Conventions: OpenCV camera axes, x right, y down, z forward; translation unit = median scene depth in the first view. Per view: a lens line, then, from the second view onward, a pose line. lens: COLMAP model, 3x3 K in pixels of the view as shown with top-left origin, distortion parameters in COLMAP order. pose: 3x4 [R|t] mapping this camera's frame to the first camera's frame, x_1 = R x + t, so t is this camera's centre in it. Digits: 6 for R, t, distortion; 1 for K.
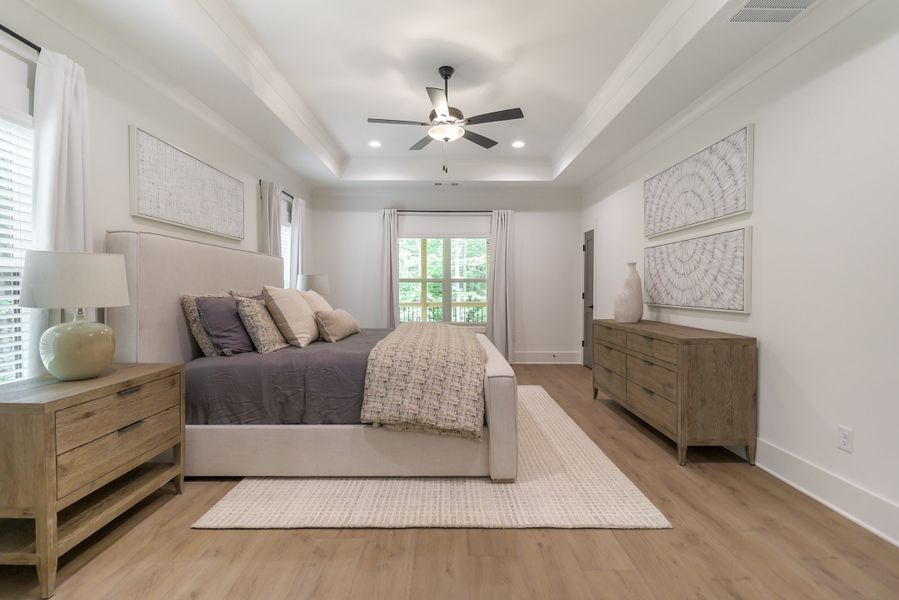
lens RADIAL K [[406.8, 0, 448.9], [0, 406.8, 297.0], [0, 0, 1]] dist [0.013354, -0.002300]
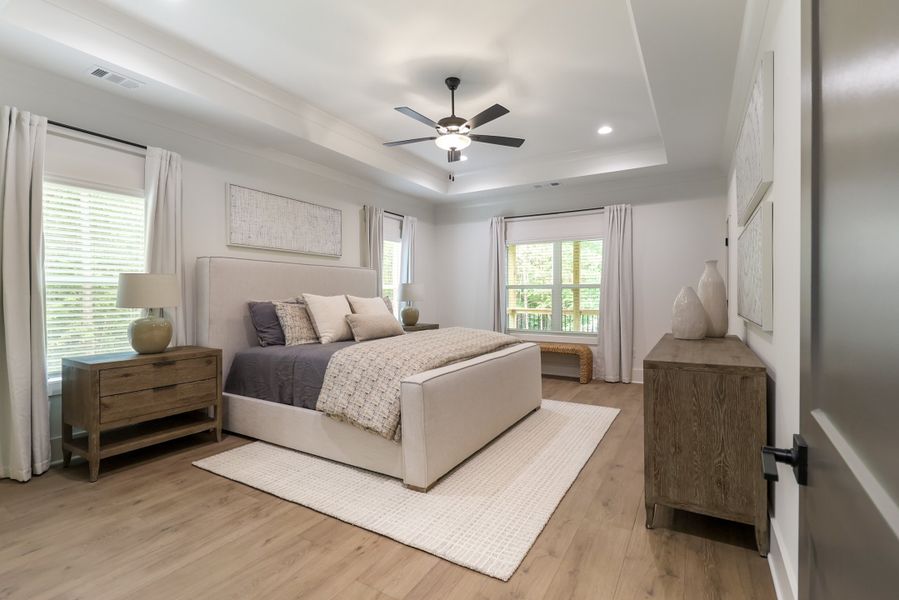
lens RADIAL K [[406.8, 0, 449.3], [0, 406.8, 298.4], [0, 0, 1]] dist [0.013354, -0.002300]
pose [[0.865693, 0.001346, -0.500574, 0.632785], [-0.007824, 0.999911, -0.010841, -0.002382], [0.500515, 0.013302, 0.865626, 0.154827]]
